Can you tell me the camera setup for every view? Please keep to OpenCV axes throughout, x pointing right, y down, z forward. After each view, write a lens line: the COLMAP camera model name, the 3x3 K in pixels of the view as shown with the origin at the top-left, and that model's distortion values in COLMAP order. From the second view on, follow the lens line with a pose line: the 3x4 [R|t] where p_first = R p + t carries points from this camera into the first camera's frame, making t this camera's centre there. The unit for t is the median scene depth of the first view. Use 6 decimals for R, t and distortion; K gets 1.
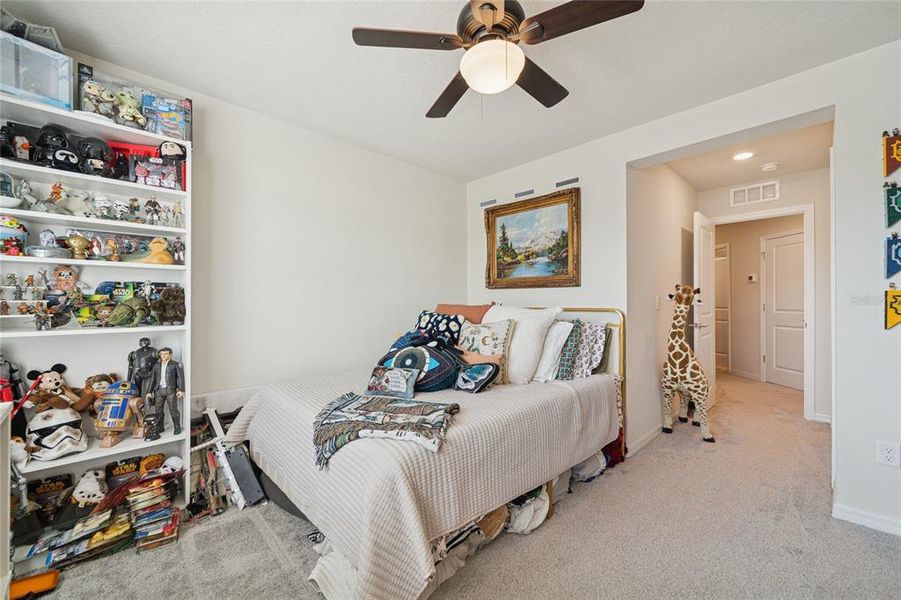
lens RADIAL K [[357.0, 0, 439.2], [0, 357.0, 297.8], [0, 0, 1]] dist [0.000158, -0.000037]
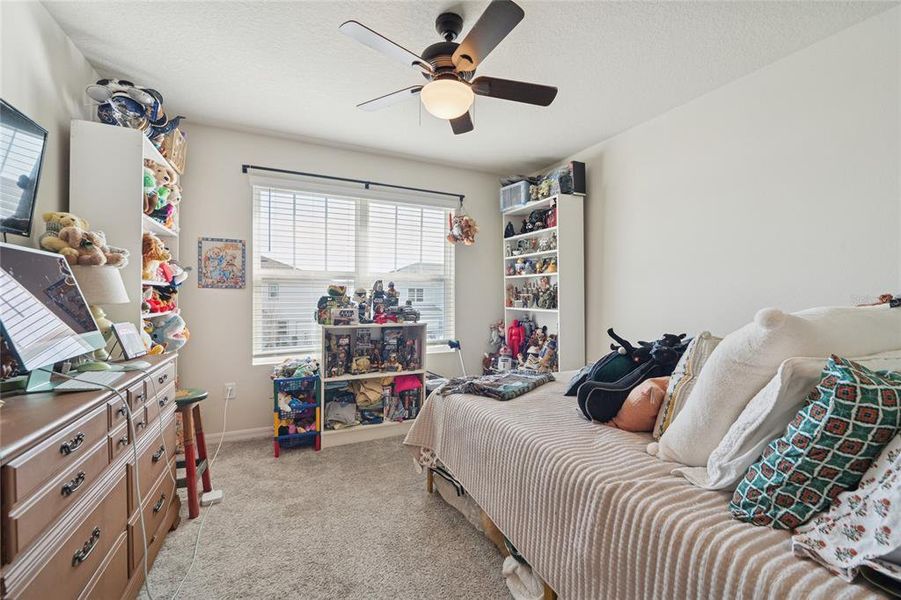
lens RADIAL K [[357.0, 0, 439.2], [0, 357.0, 297.8], [0, 0, 1]] dist [0.000158, -0.000037]
pose [[-0.307120, 0.003436, -0.951664, 0.961924], [-0.005805, 0.999968, 0.005484, 0.013054], [0.951653, 0.007208, -0.307091, 1.004264]]
